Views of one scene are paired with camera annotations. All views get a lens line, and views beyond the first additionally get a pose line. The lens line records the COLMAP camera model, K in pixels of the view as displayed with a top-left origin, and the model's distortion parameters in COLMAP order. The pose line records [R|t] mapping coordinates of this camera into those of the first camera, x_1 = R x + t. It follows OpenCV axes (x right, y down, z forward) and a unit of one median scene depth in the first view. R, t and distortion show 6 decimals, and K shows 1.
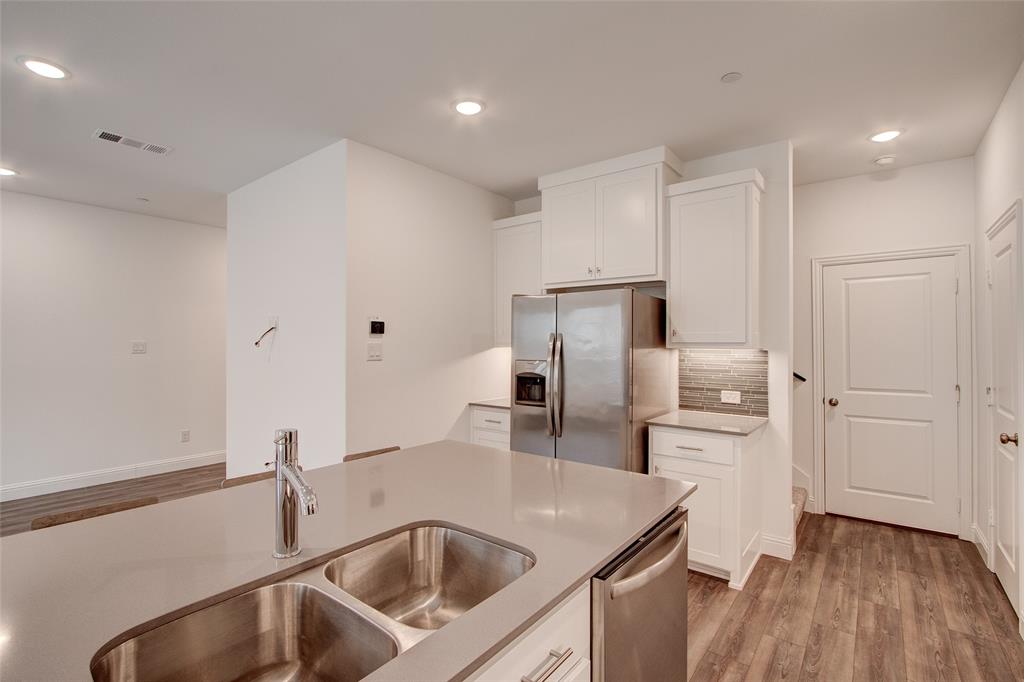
lens RADIAL K [[471.3, 0, 503.2], [0, 471.3, 339.1], [0, 0, 1]] dist [-0.020317, 0.003828]
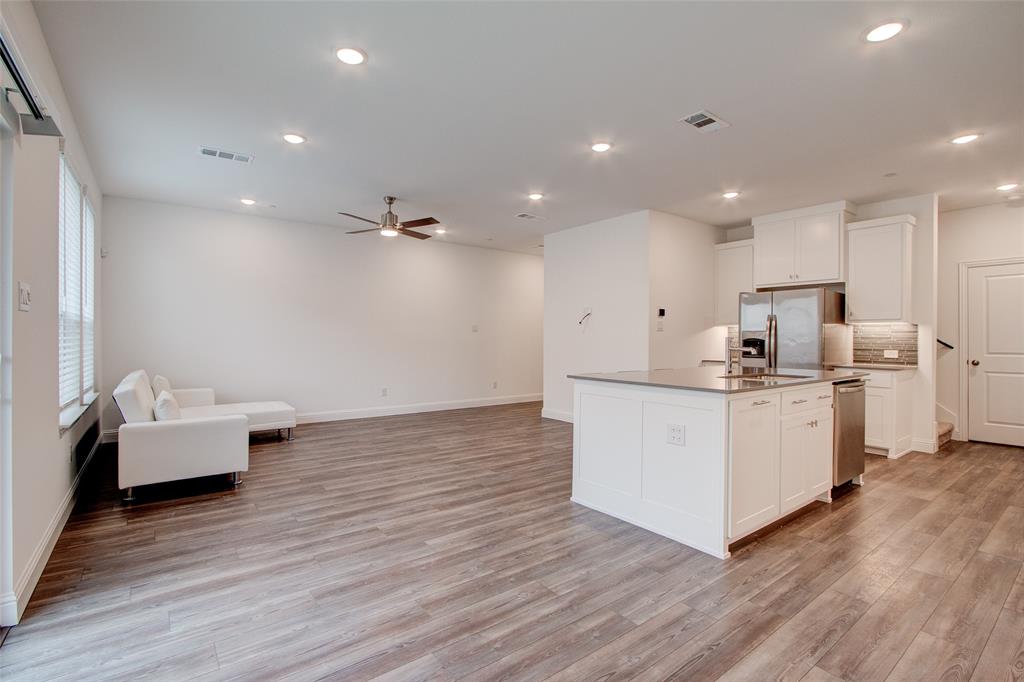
lens RADIAL K [[471.3, 0, 503.2], [0, 471.3, 339.1], [0, 0, 1]] dist [-0.020317, 0.003828]
pose [[0.966401, 0.004241, -0.257003, -0.393530], [-0.002005, 0.999958, 0.008962, 0.062547], [0.257030, -0.008146, 0.966369, -0.892868]]
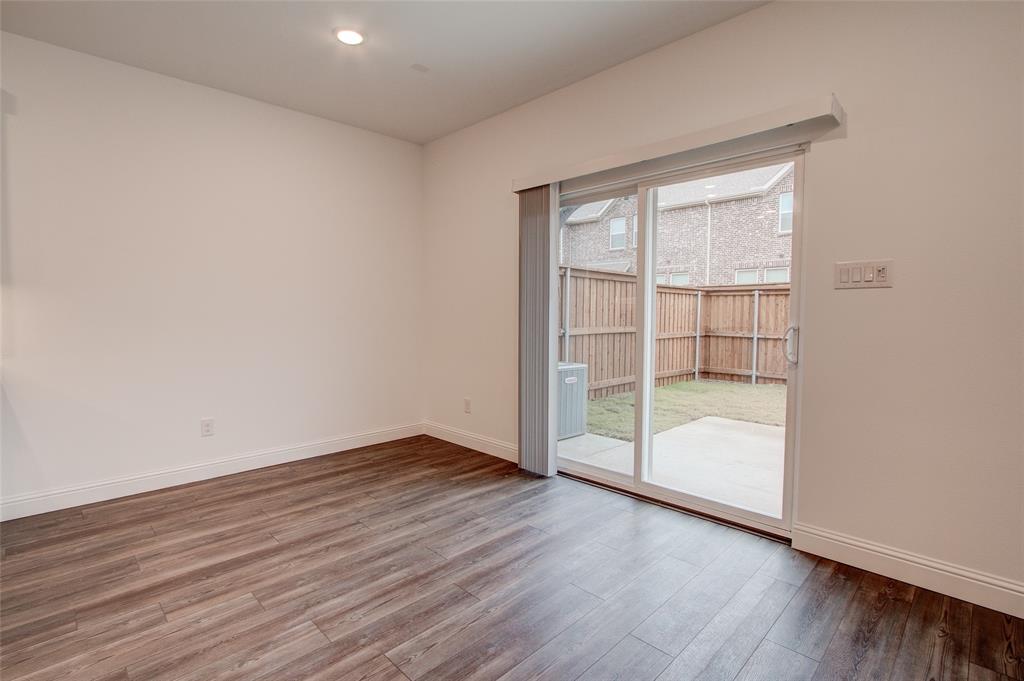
lens RADIAL K [[485.7, 0, 504.3], [0, 485.7, 338.2], [0, 0, 1]] dist [-0.015401, 0.001133]
pose [[-0.992215, -0.011292, 0.124023, -0.789942], [-0.004997, 0.998688, 0.050957, 0.068540], [-0.124435, 0.049941, -0.990970, 0.319730]]
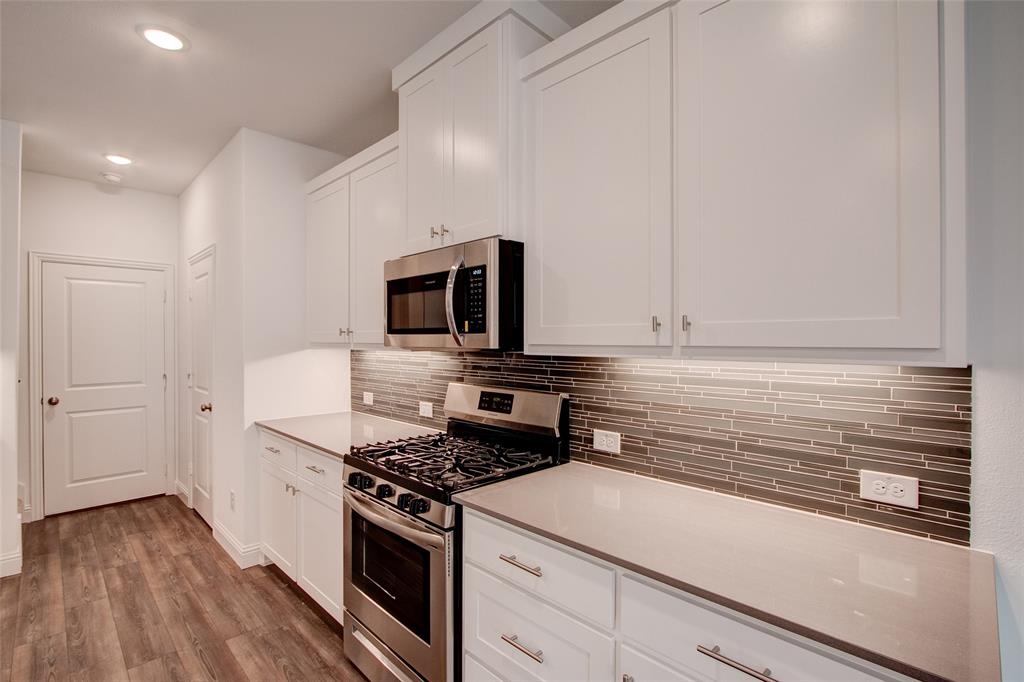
lens RADIAL K [[471.3, 0, 503.2], [0, 471.3, 339.1], [0, 0, 1]] dist [-0.020317, 0.003828]
pose [[0.117375, 0.003627, 0.993081, -0.183598], [-0.006757, 0.999973, -0.002854, 0.000211], [-0.993065, -0.006375, 0.117396, -0.067749]]
